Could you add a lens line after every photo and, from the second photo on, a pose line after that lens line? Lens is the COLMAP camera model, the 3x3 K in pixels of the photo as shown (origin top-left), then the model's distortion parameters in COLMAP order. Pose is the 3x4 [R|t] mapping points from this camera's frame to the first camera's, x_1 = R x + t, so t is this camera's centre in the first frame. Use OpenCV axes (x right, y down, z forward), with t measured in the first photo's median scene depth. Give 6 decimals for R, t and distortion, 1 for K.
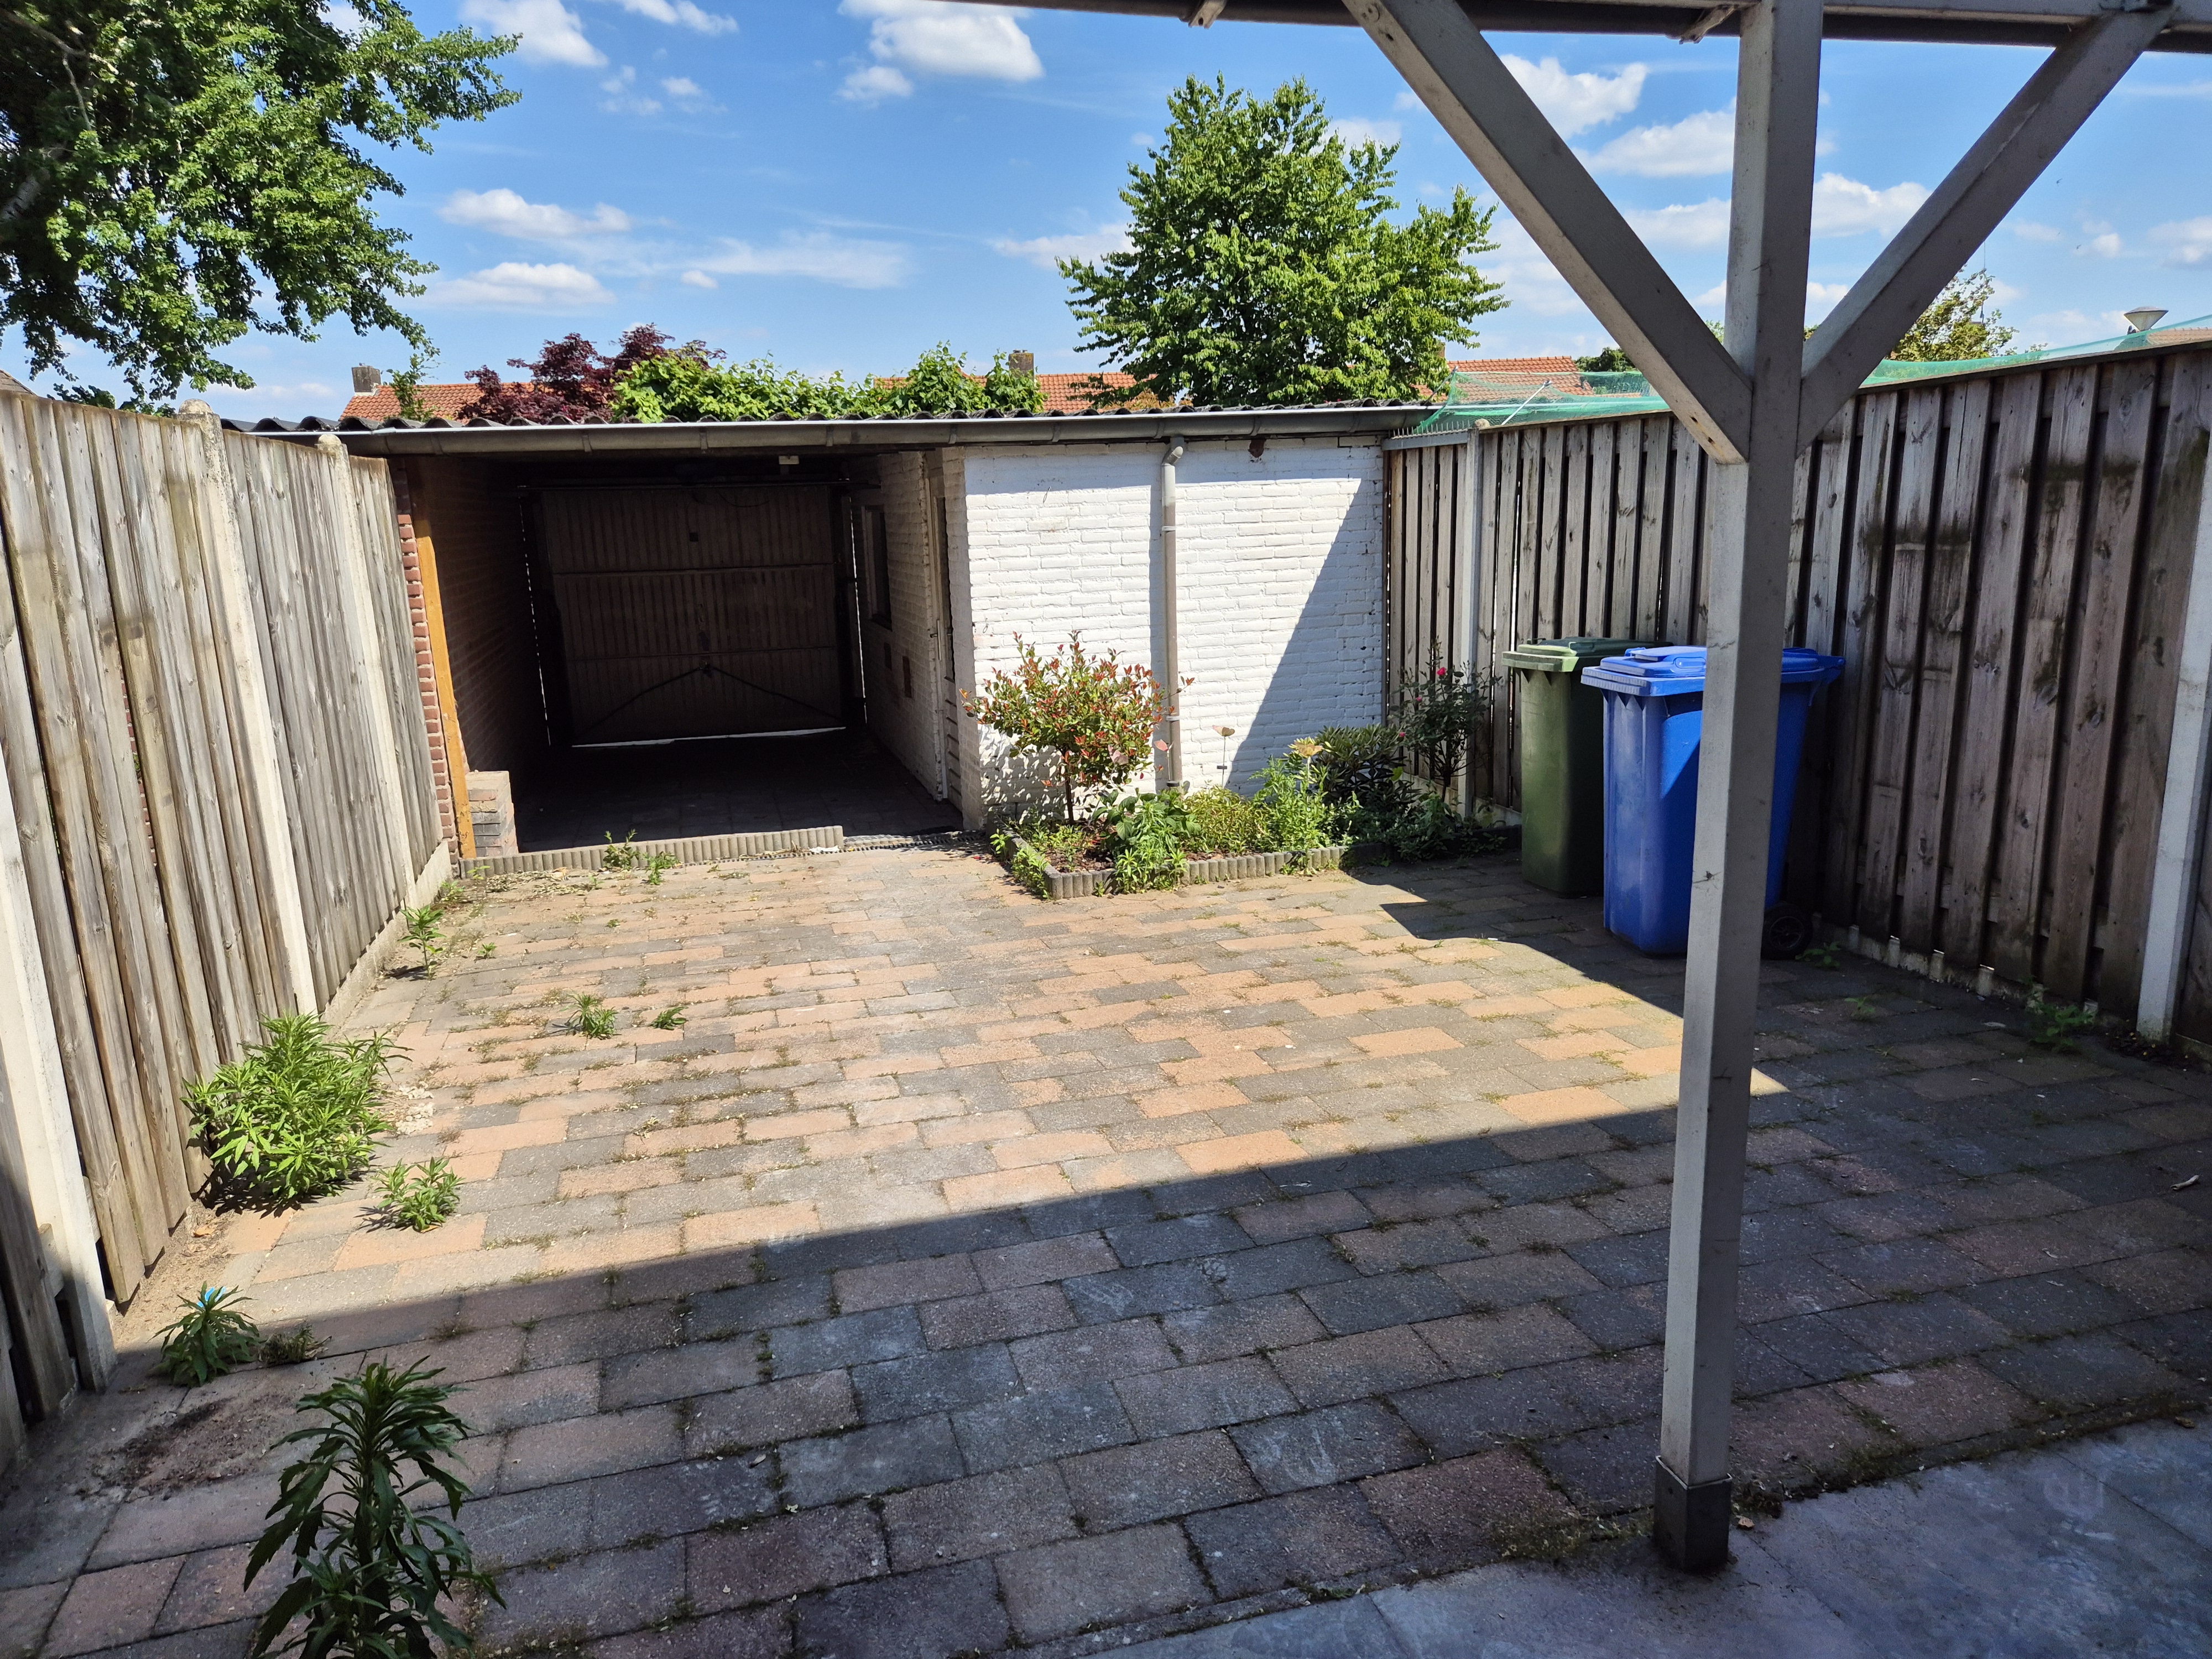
lens RADIAL K [[1500.2, 0, 1106.0], [0, 1500.2, 829.5], [0, 0, 1]] dist [0.001321, -0.005933]
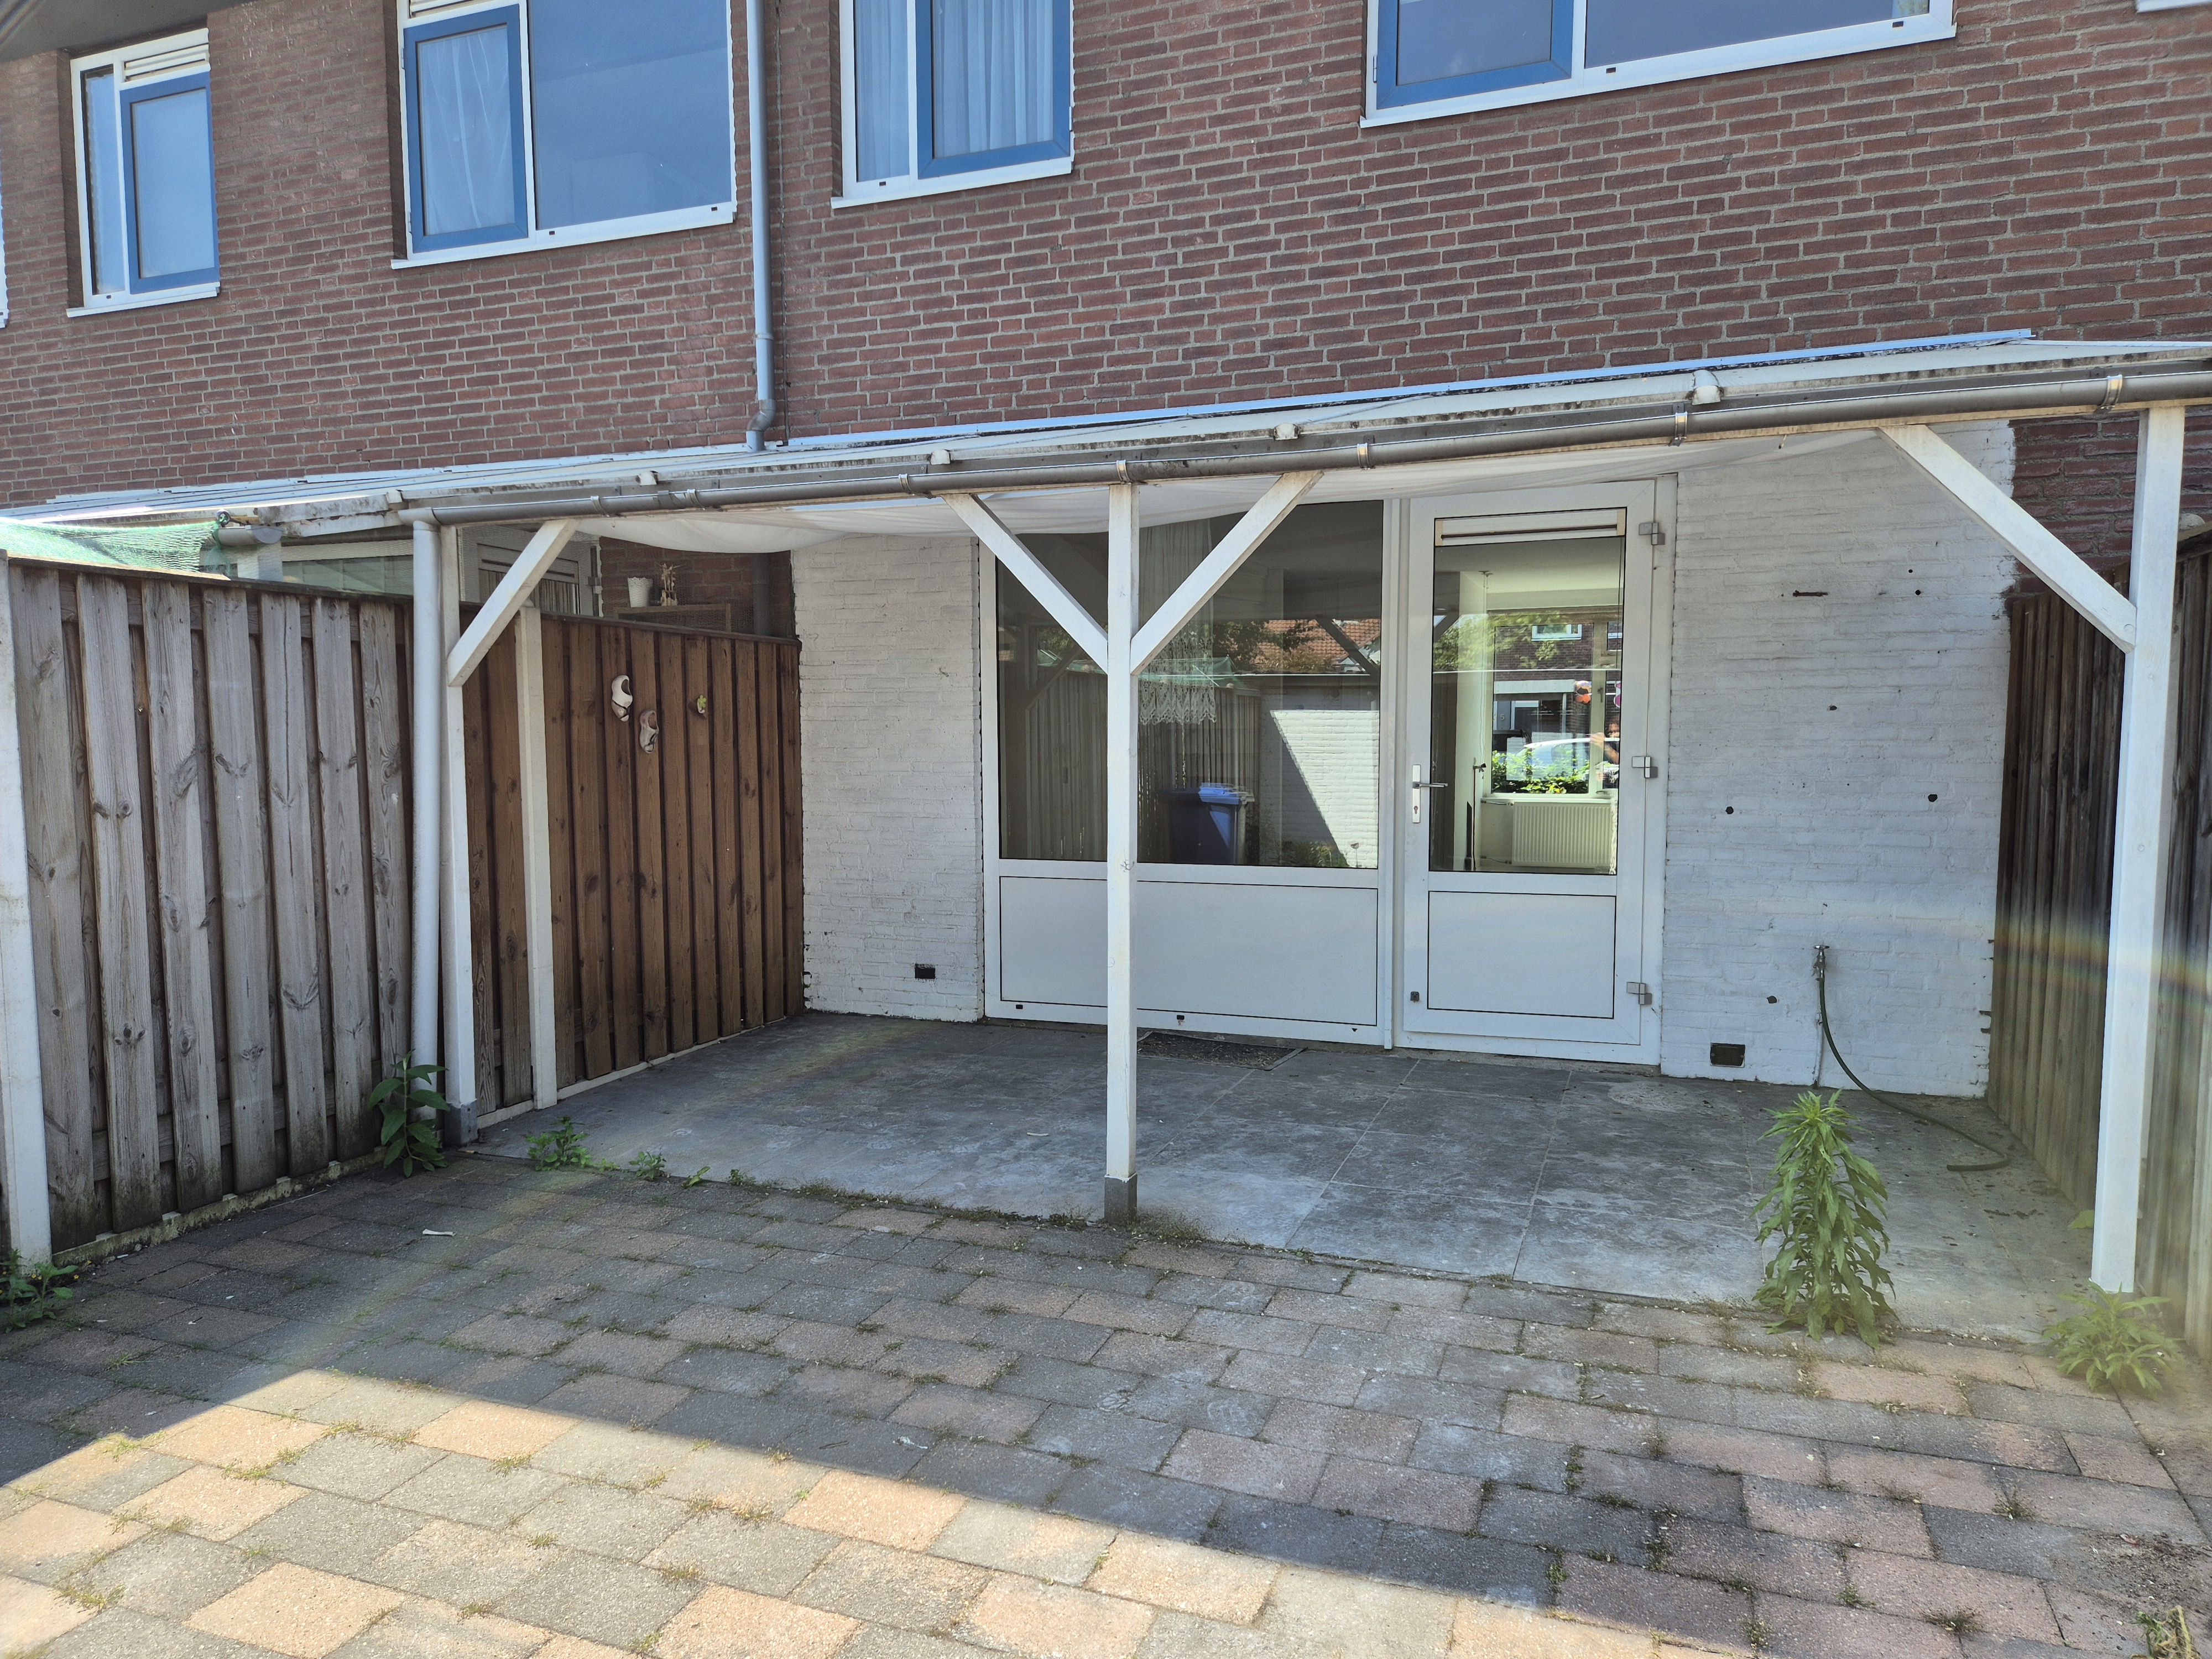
lens RADIAL K [[1500.2, 0, 1106.0], [0, 1500.2, 829.5], [0, 0, 1]] dist [0.001321, -0.005933]
pose [[-0.807563, 0.002913, 0.589774, -0.534669], [0.155490, 0.965661, 0.208140, -0.297349], [-0.568915, 0.259790, -0.780285, 1.743172]]
